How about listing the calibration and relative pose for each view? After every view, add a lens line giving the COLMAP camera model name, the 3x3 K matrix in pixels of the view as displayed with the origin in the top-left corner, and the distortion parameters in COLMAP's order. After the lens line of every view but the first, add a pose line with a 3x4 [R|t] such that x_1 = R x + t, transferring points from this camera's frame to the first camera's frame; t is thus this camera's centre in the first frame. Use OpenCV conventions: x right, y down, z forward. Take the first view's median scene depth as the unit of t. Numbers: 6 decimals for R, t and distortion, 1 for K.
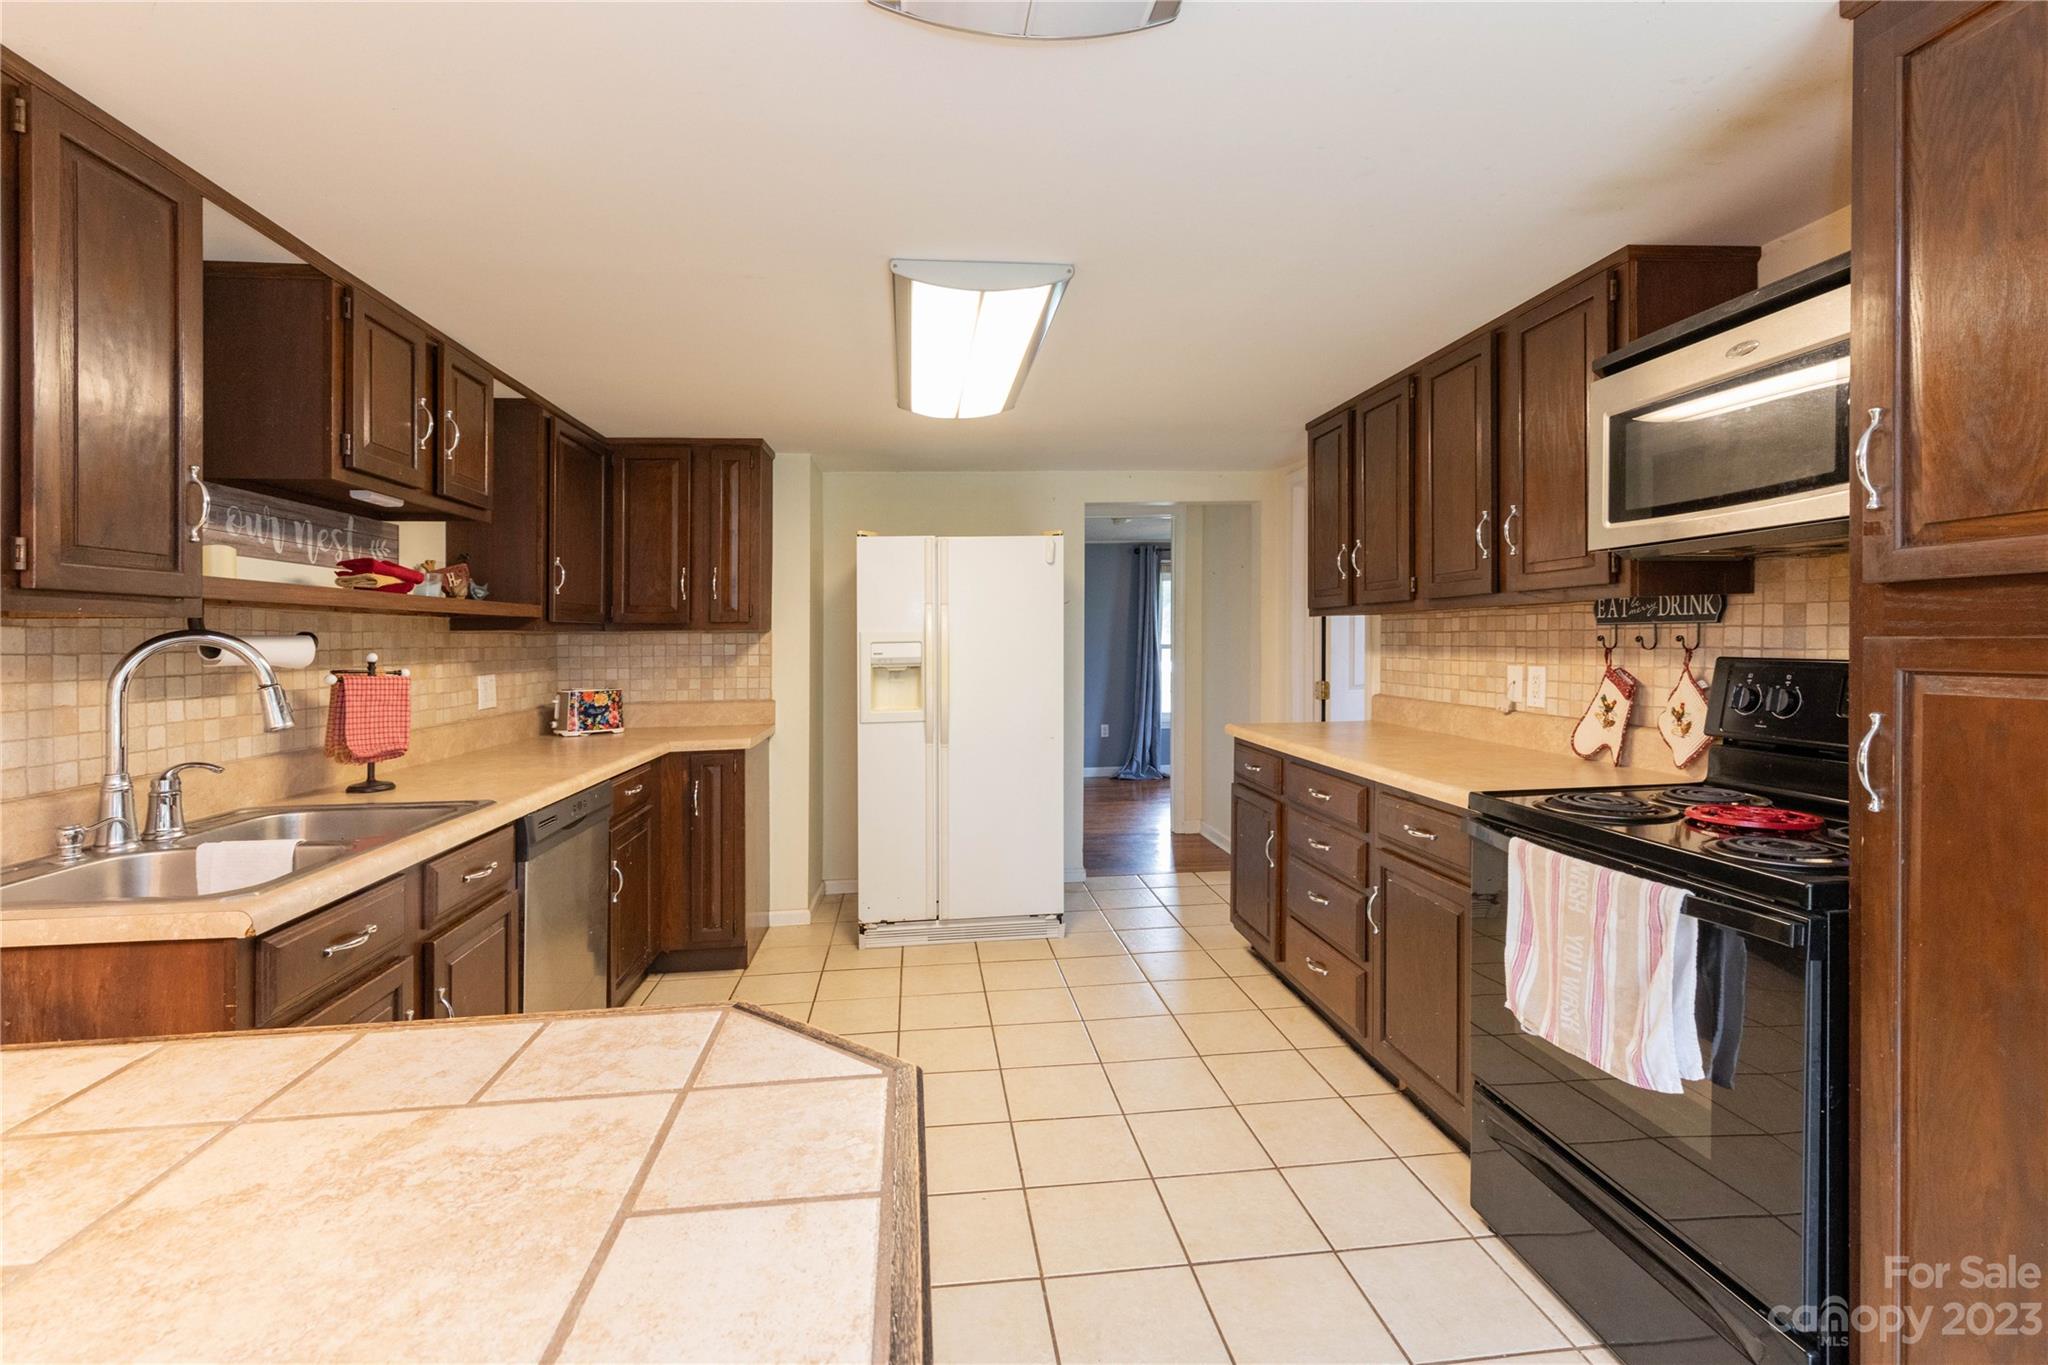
lens RADIAL K [[928.6, 0, 1016.4], [0, 928.6, 619.5], [0, 0, 1]] dist [-0.000551, -0.000138]
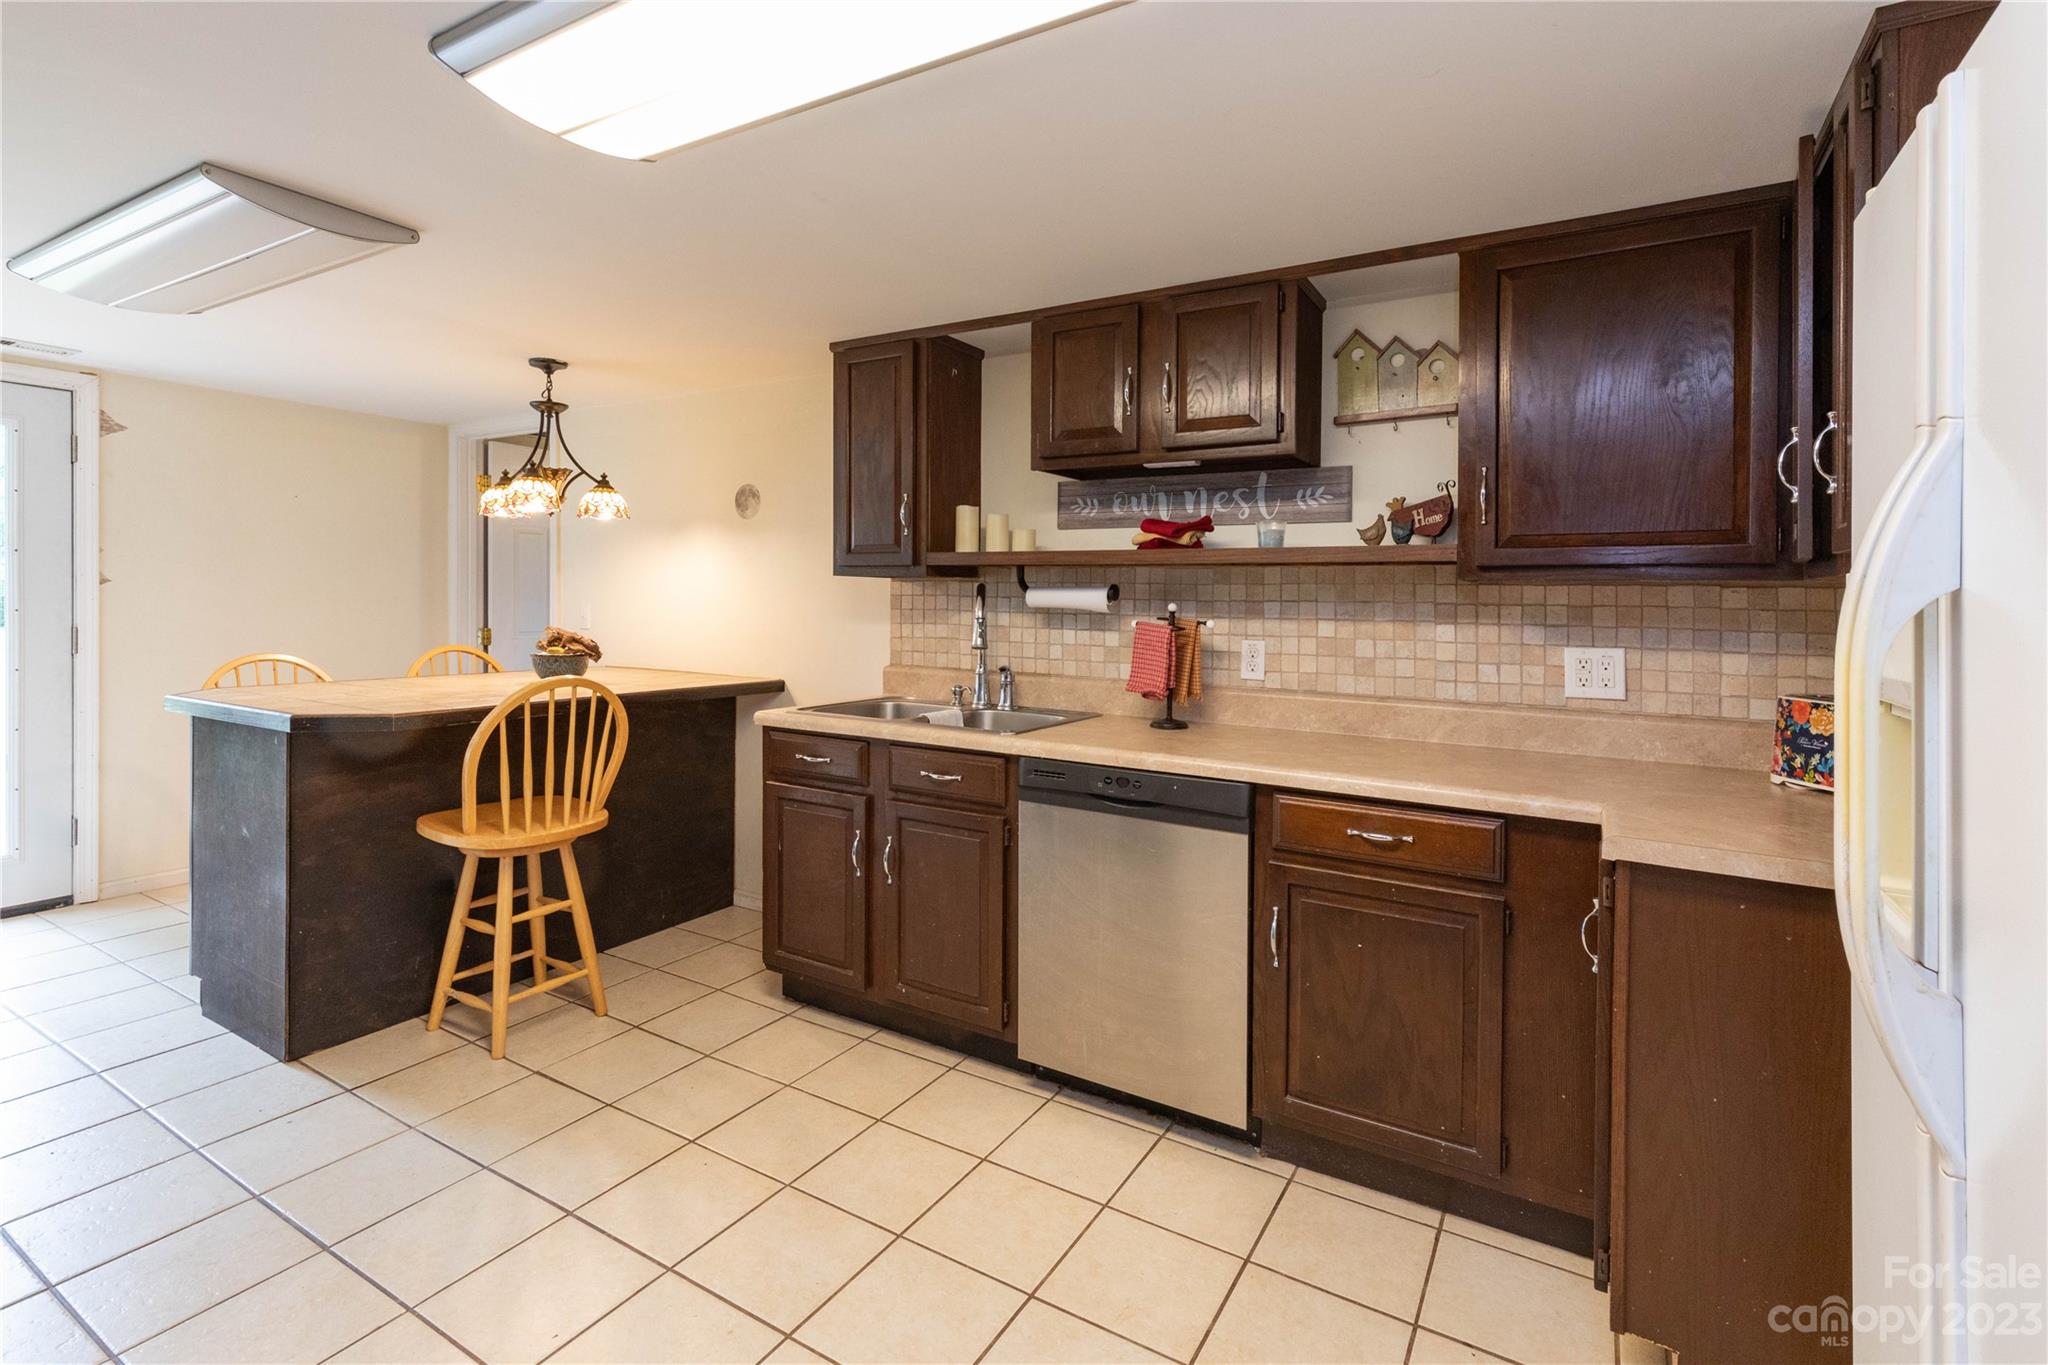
lens RADIAL K [[951.9, 0, 1026.9], [0, 951.9, 592.6], [0, 0, 1]] dist [0.000687, -0.000079]
pose [[-0.608304, -0.002785, -0.793699, 0.261371], [0.007993, 0.999922, -0.009635, 0.028299], [0.793664, -0.012205, -0.608234, 1.317640]]
